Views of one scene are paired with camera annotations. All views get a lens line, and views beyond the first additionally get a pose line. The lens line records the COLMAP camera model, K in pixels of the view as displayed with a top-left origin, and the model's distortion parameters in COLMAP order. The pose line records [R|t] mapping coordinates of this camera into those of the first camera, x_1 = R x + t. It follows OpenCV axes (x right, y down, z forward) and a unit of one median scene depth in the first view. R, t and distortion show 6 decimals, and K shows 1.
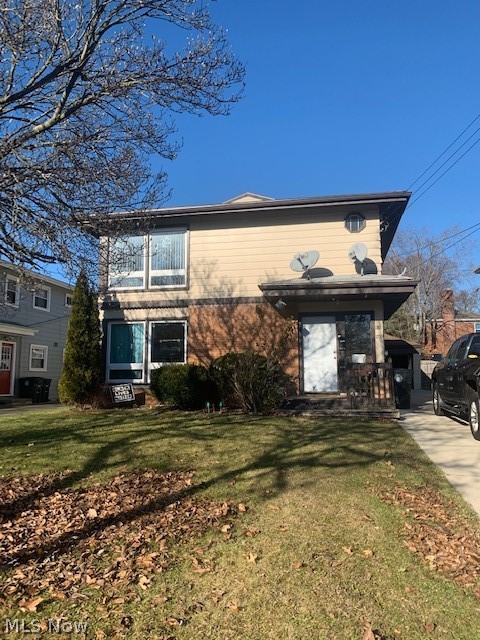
lens RADIAL K [[490.1, 0, 240.0], [0, 490.1, 320.0], [0, 0, 1]] dist [0.002693, -0.000097]
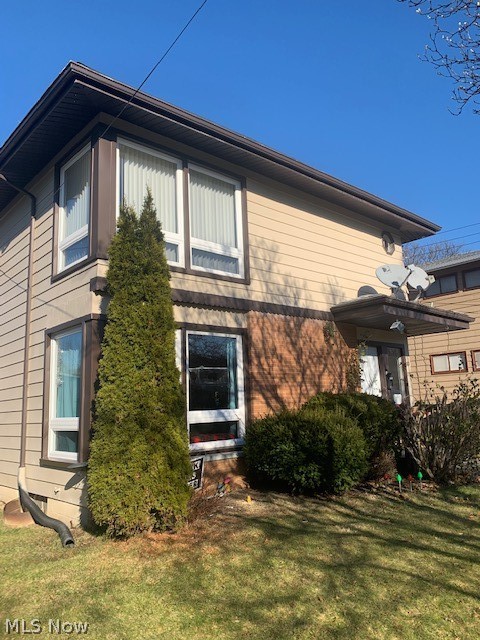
lens RADIAL K [[490.1, 0, 240.0], [0, 490.1, 320.0], [0, 0, 1]] dist [0.002693, -0.000097]
pose [[0.603906, 0.120487, 0.787896, -0.581699], [-0.053830, 0.992417, -0.110503, 0.048111], [-0.795236, 0.024321, 0.605813, 0.660379]]
